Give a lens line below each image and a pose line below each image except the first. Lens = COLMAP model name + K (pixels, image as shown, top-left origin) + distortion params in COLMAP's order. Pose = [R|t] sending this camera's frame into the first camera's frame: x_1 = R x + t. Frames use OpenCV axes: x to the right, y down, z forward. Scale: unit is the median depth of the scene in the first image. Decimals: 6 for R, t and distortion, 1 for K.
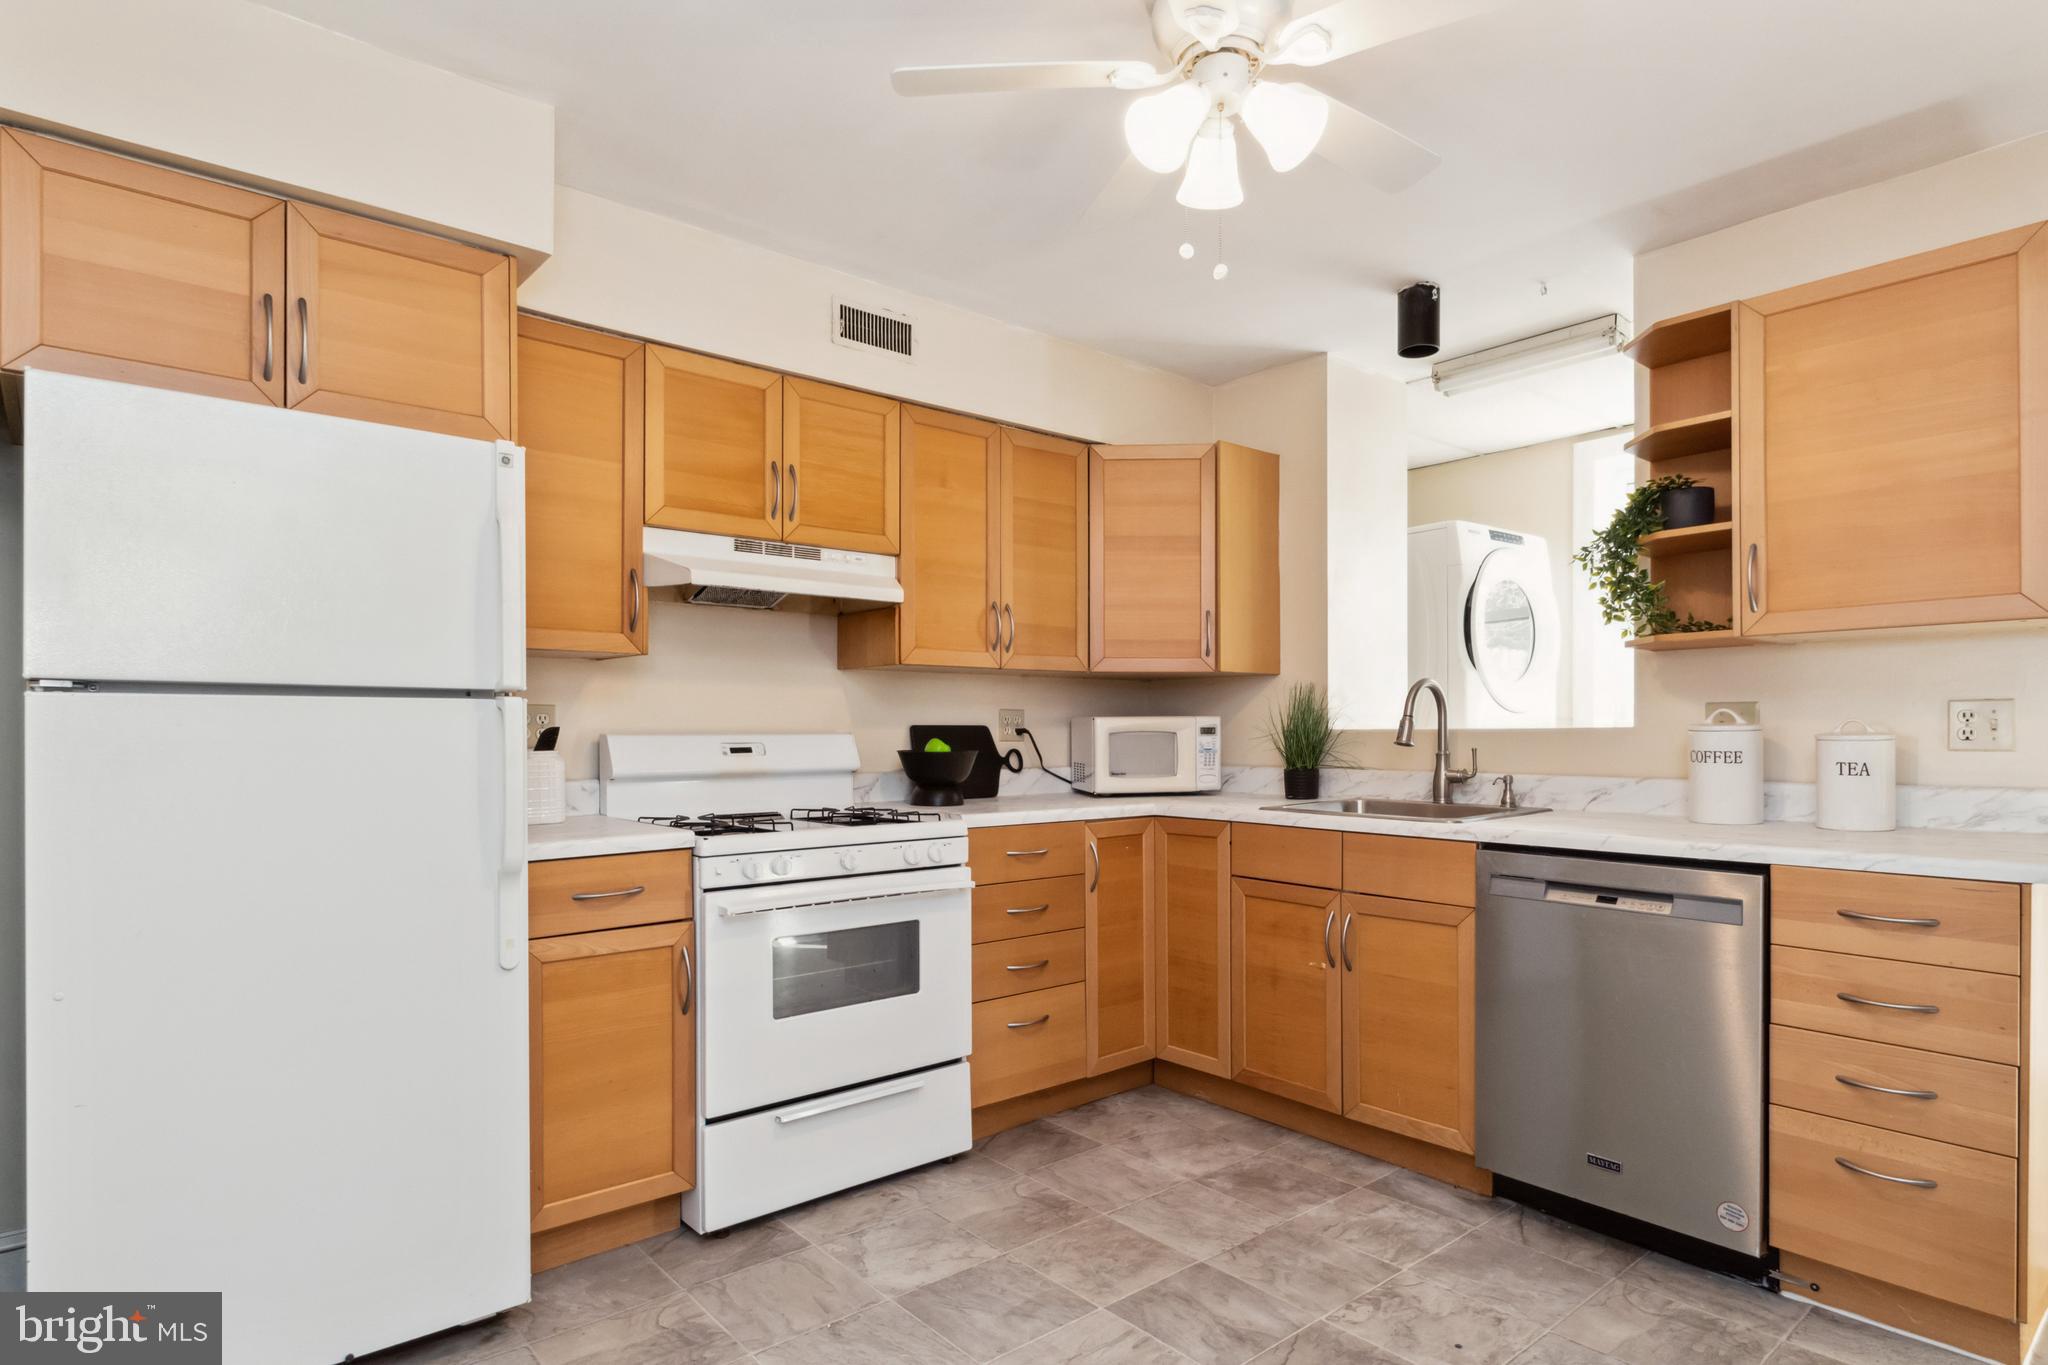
lens RADIAL K [[1112.5, 0, 1021.2], [0, 1112.5, 736.6], [0, 0, 1]] dist [-0.003831, -0.000130]
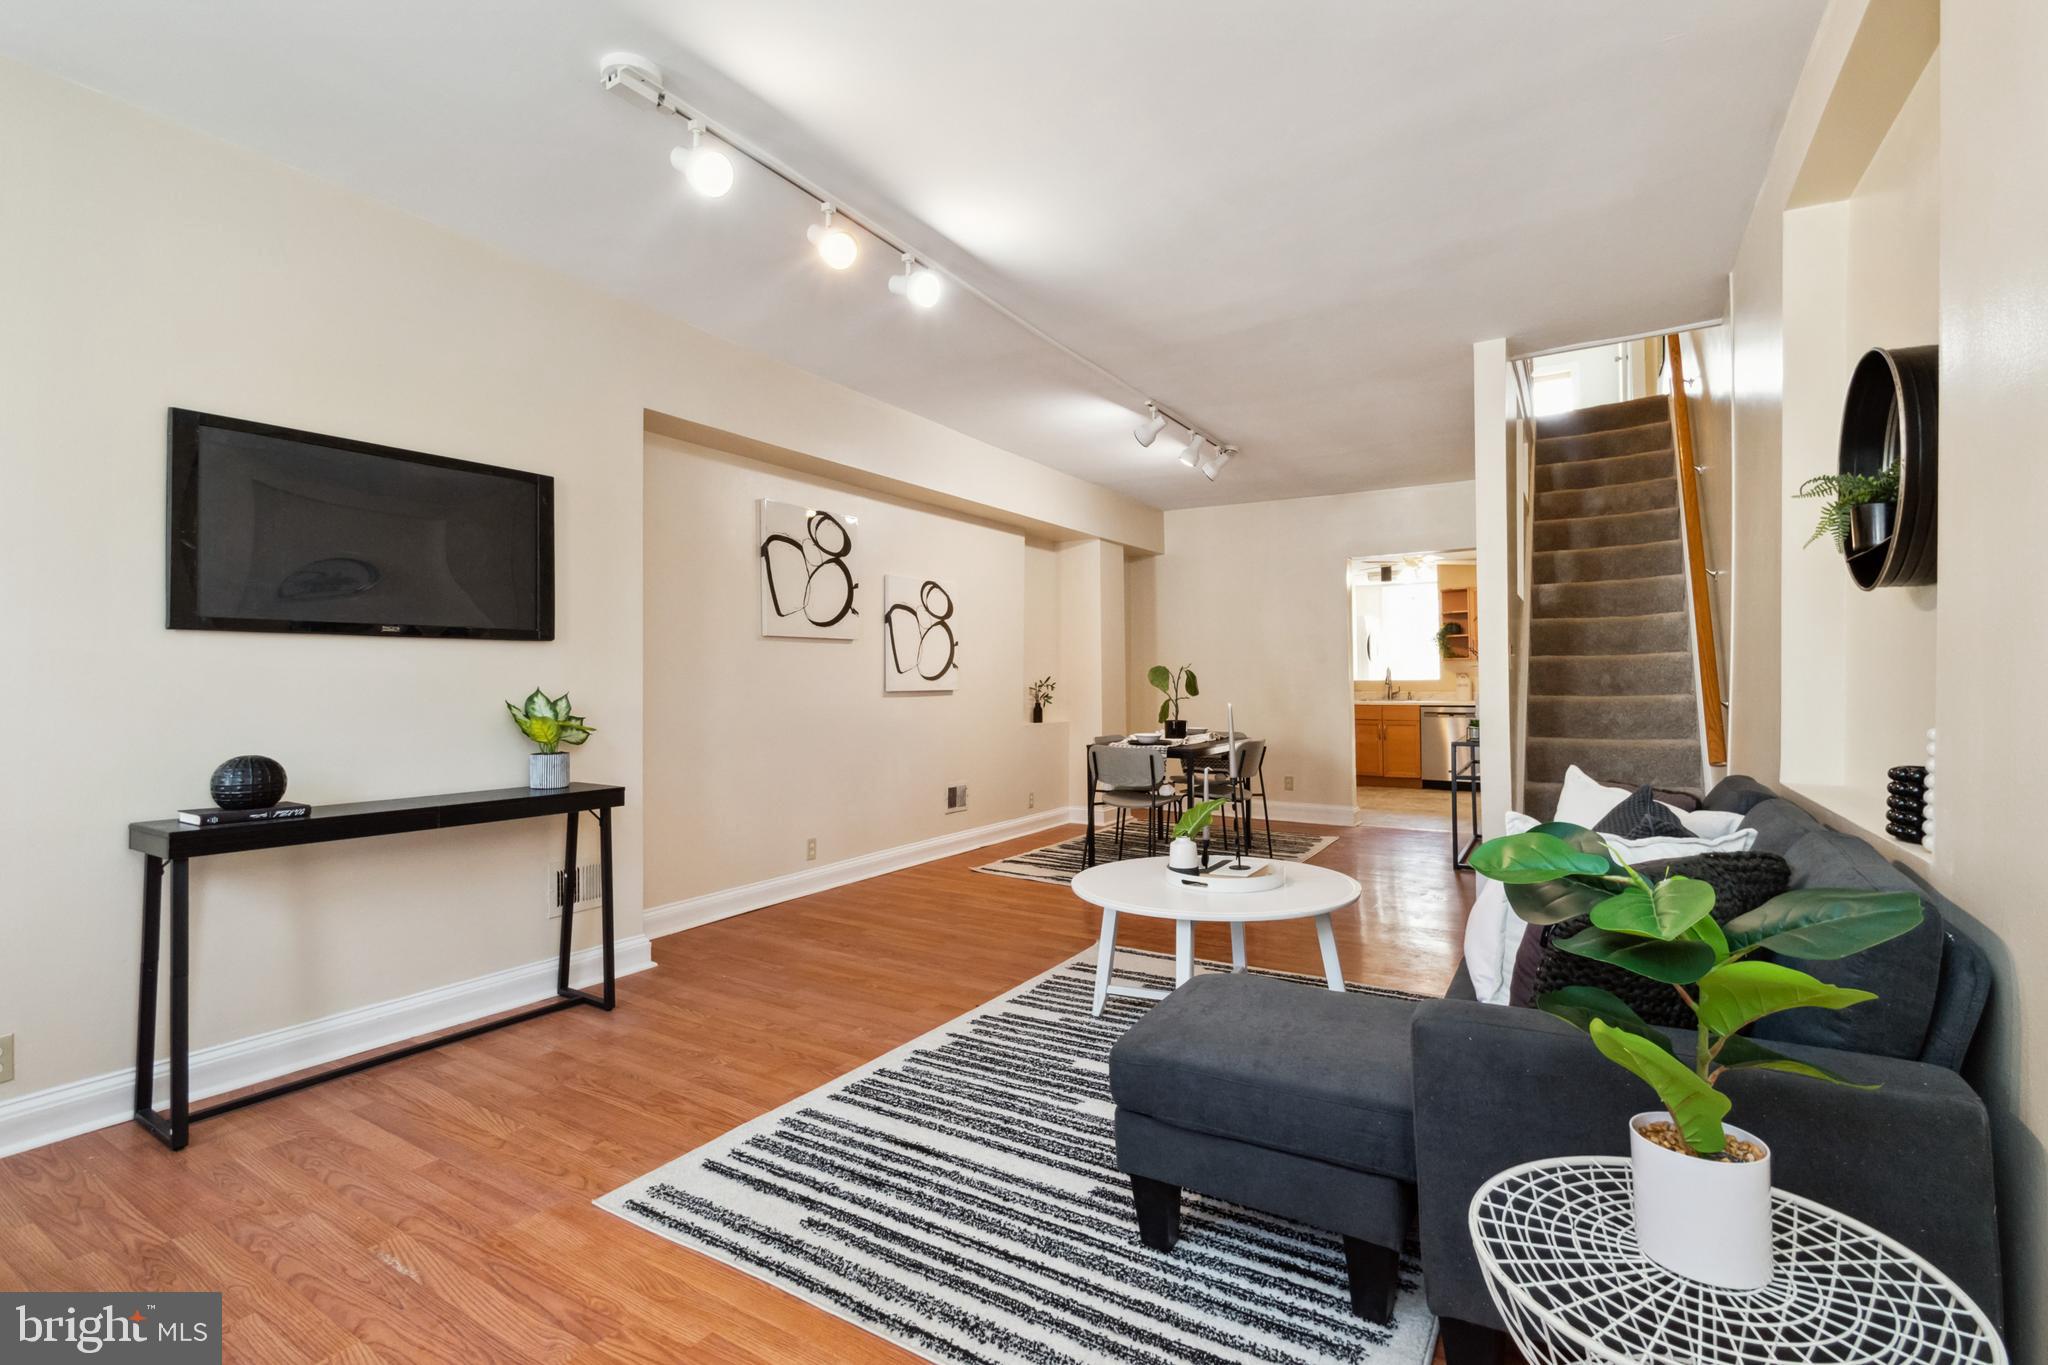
lens RADIAL K [[920.5, 0, 1024.7], [0, 920.5, 656.9], [0, 0, 1]] dist [0.001277, -0.000799]
pose [[0.951347, 0.001485, 0.308118, -2.016607], [0.010522, 0.999249, -0.037305, 0.020339], [-0.307942, 0.038732, 0.950616, -1.819914]]
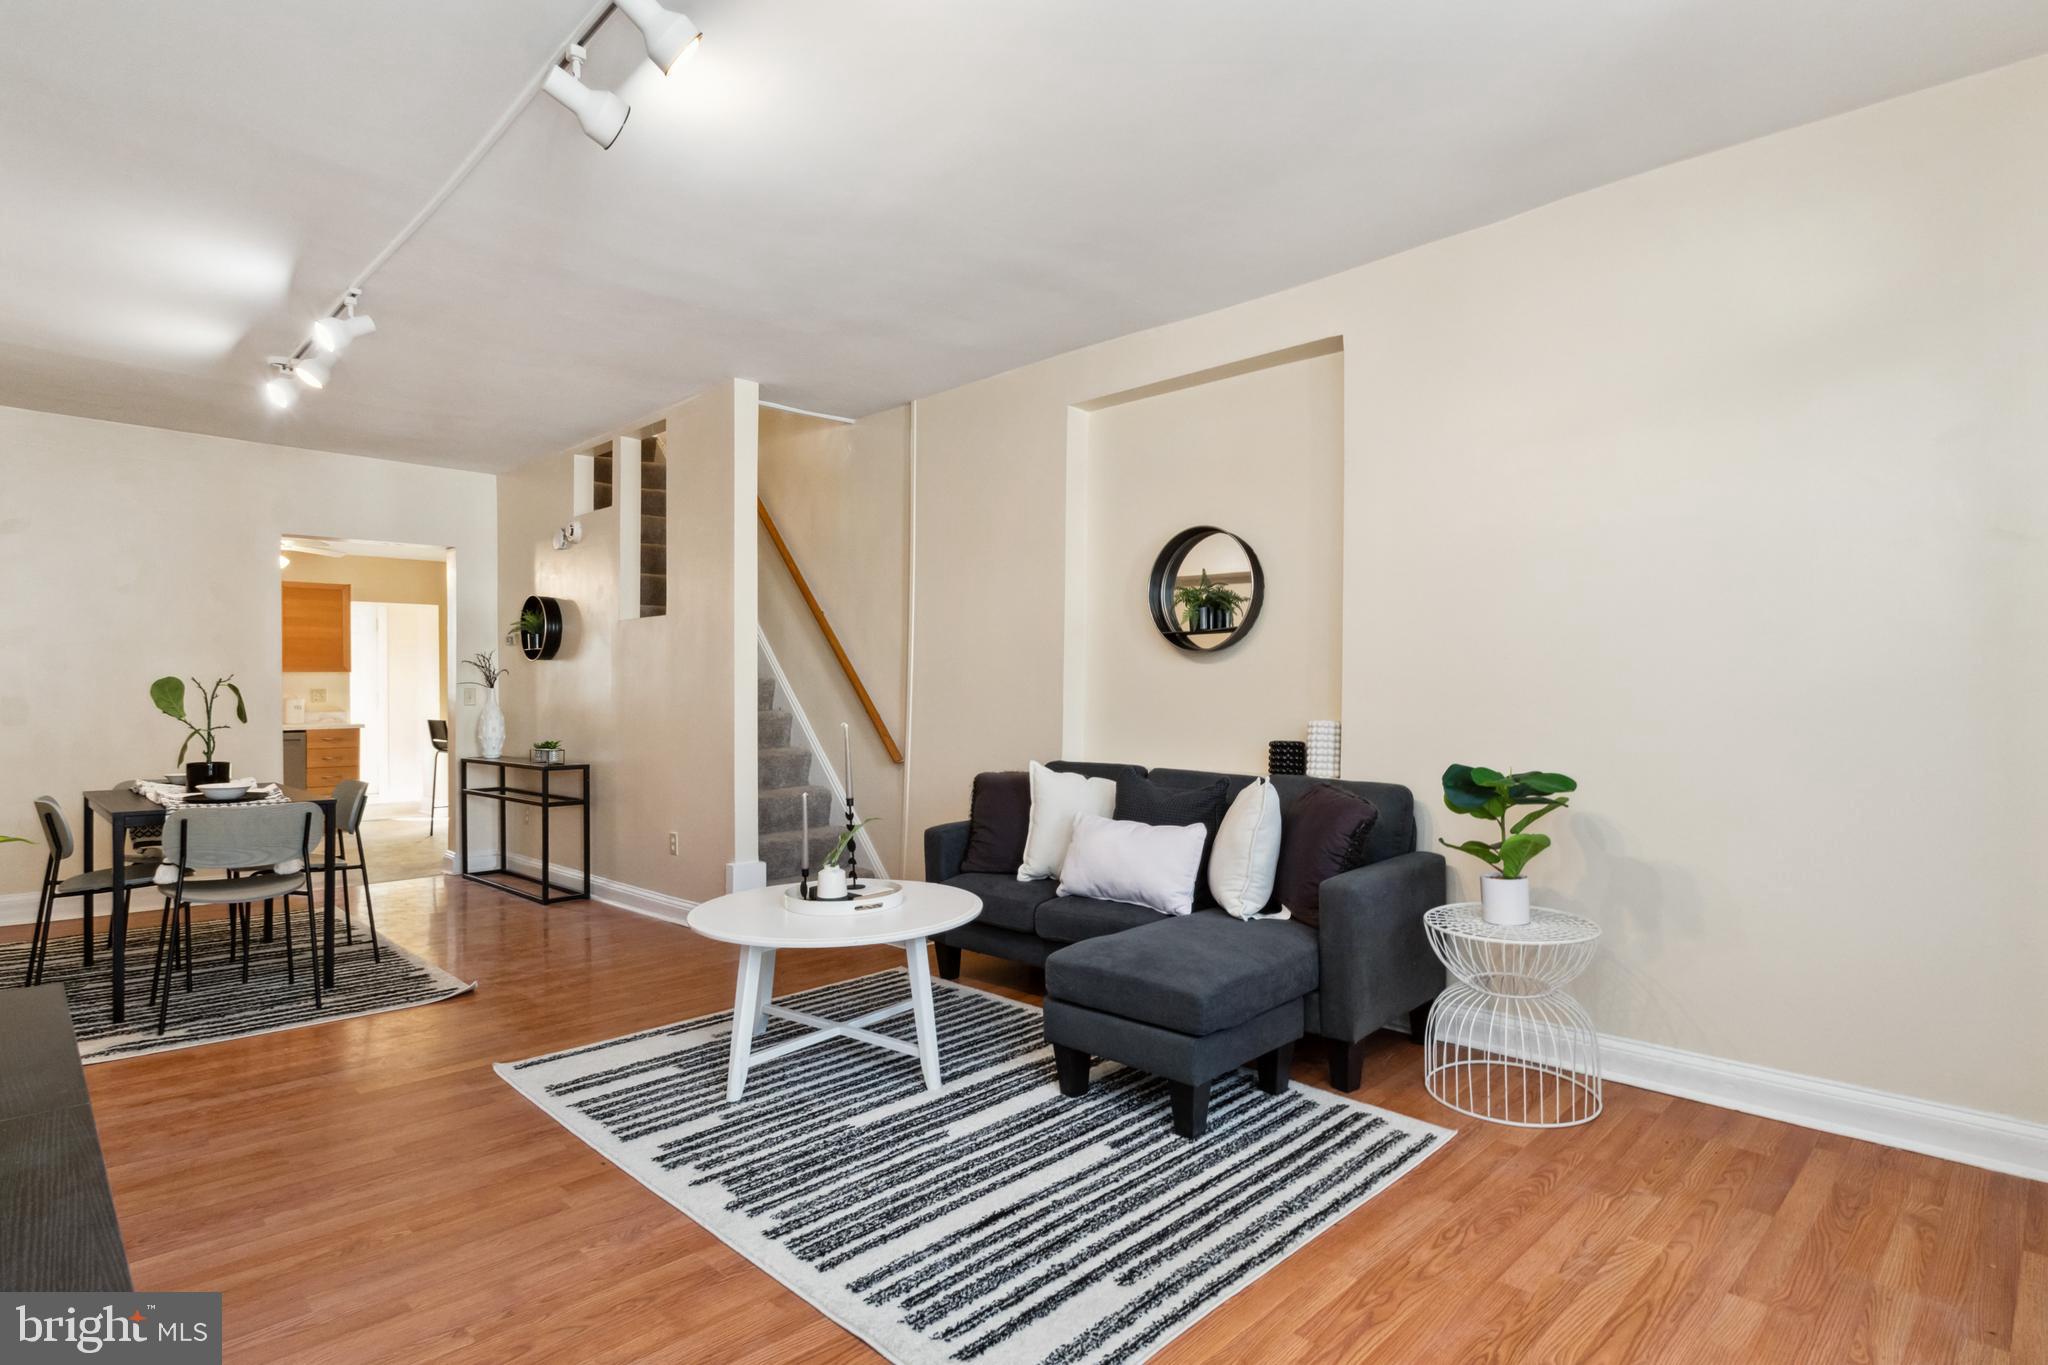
lens RADIAL K [[1063.4, 0, 1029.6], [0, 1063.4, 677.0], [0, 0, 1]] dist [0.005121, -0.000549]
pose [[-0.084356, 0.011418, 0.996370, -2.663168], [0.015673, 0.999826, -0.010131, 0.001235], [-0.996312, 0.014761, -0.084520, -1.020005]]
